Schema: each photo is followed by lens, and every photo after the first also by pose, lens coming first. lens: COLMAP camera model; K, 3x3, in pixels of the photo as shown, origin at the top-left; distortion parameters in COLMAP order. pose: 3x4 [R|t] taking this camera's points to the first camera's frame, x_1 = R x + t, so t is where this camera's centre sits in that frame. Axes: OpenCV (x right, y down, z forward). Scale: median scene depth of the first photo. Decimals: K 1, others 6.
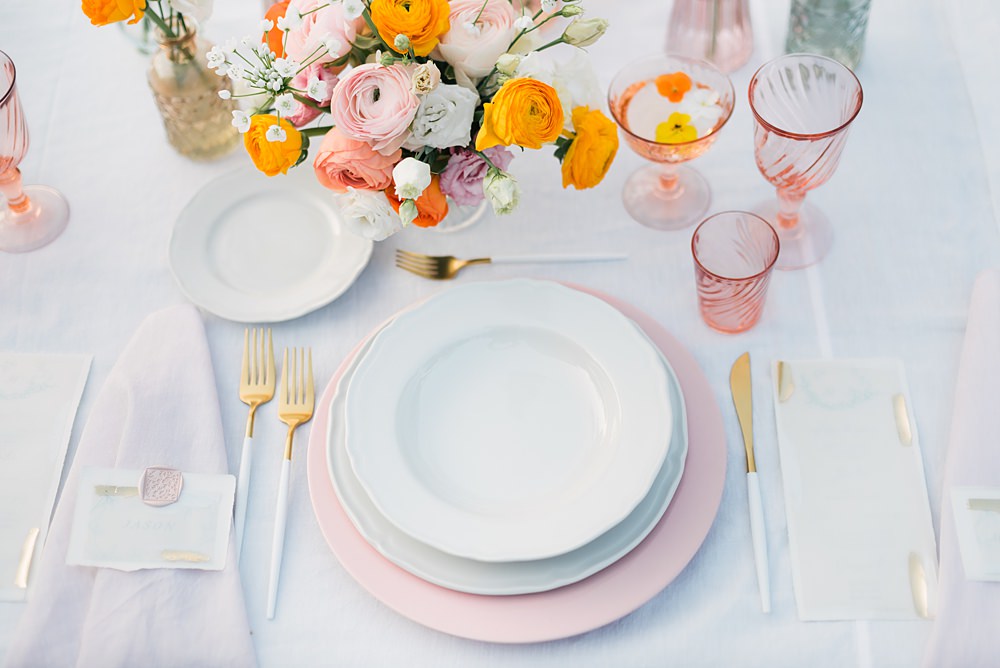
lens RADIAL K [[1464.1, 0, 500.0], [0, 1464.1, 334.0], [0, 0, 1]] dist [-0.024730, 0.046271]
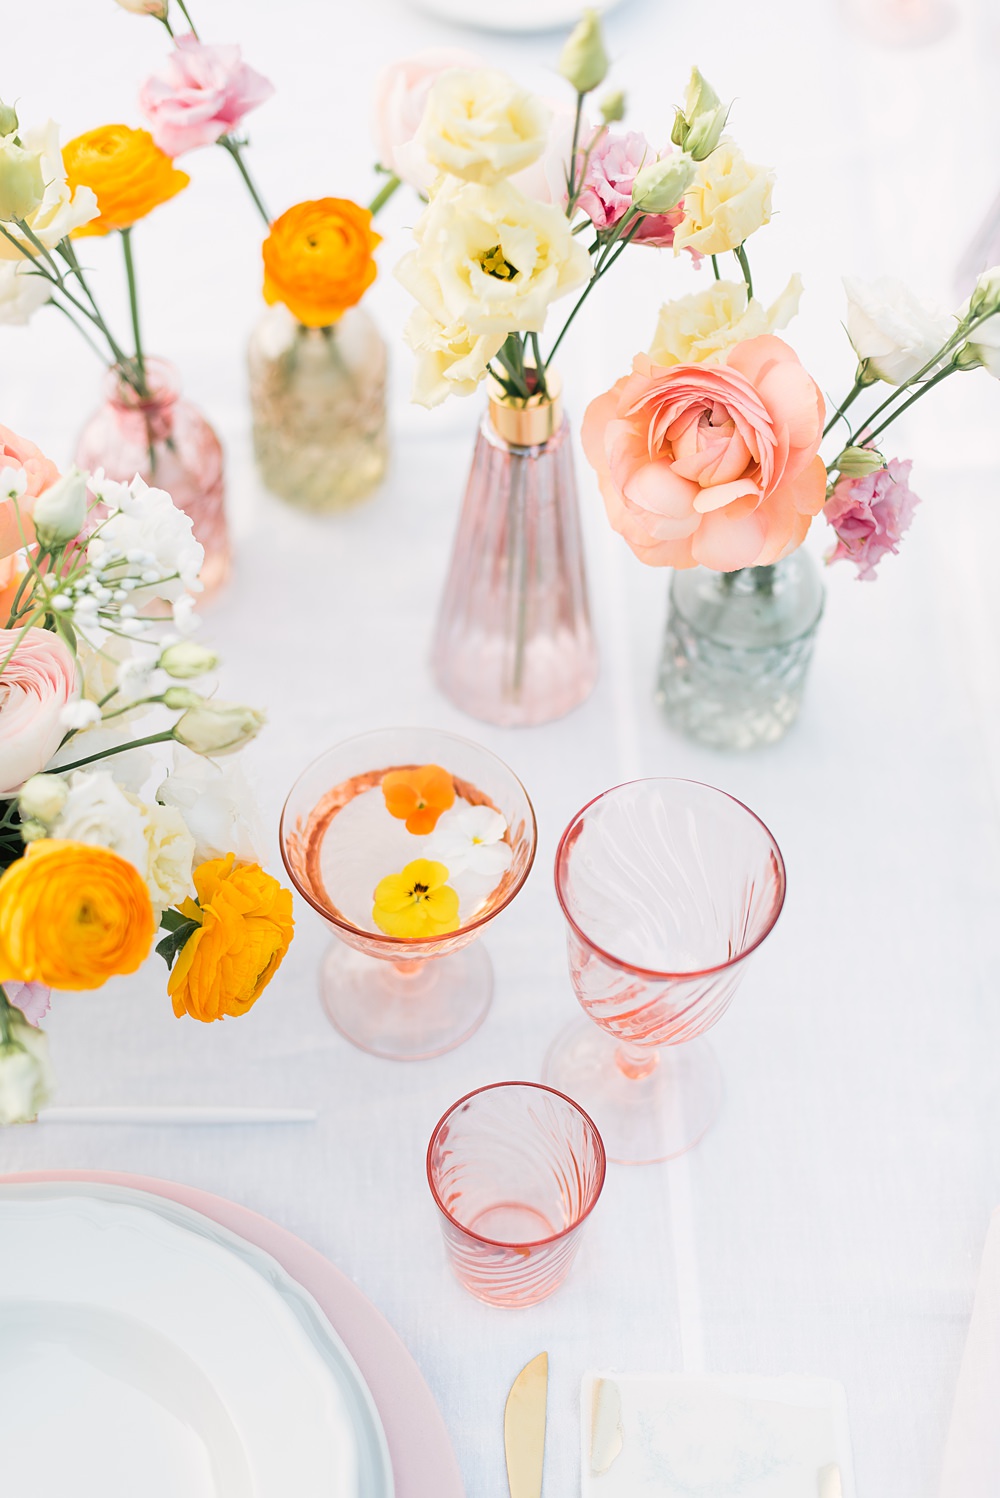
lens RADIAL K [[2193.2, 0, 518.3], [0, 2193.2, 744.2], [0, 0, 1]] dist [-0.024730, 0.046271]
pose [[0.993525, 0.050966, 0.101538, 0.081368], [-0.050103, 0.998683, -0.011032, -0.194956], [-0.101967, 0.005874, 0.994770, 0.275588]]
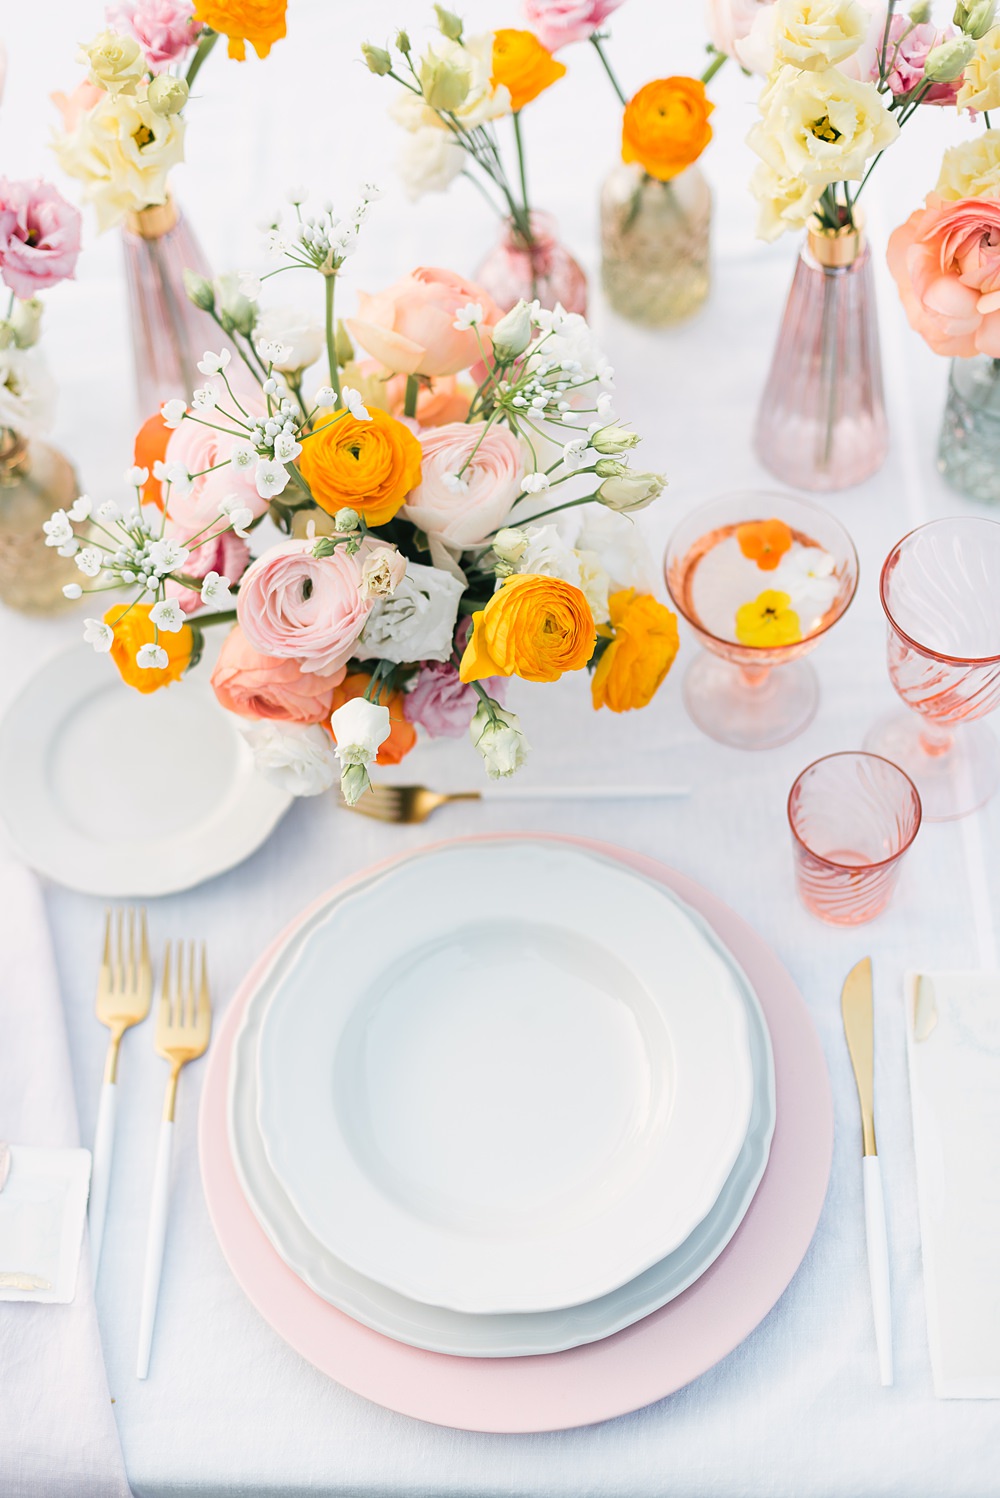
lens RADIAL K [[2193.2, 0, 518.3], [0, 2193.2, 744.2], [0, 0, 1]] dist [-0.024730, 0.046271]
pose [[0.999861, 0.012534, 0.010979, -0.000761], [-0.013327, 0.997063, 0.075419, -0.164221], [-0.010001, -0.075555, 0.997091, 0.024986]]
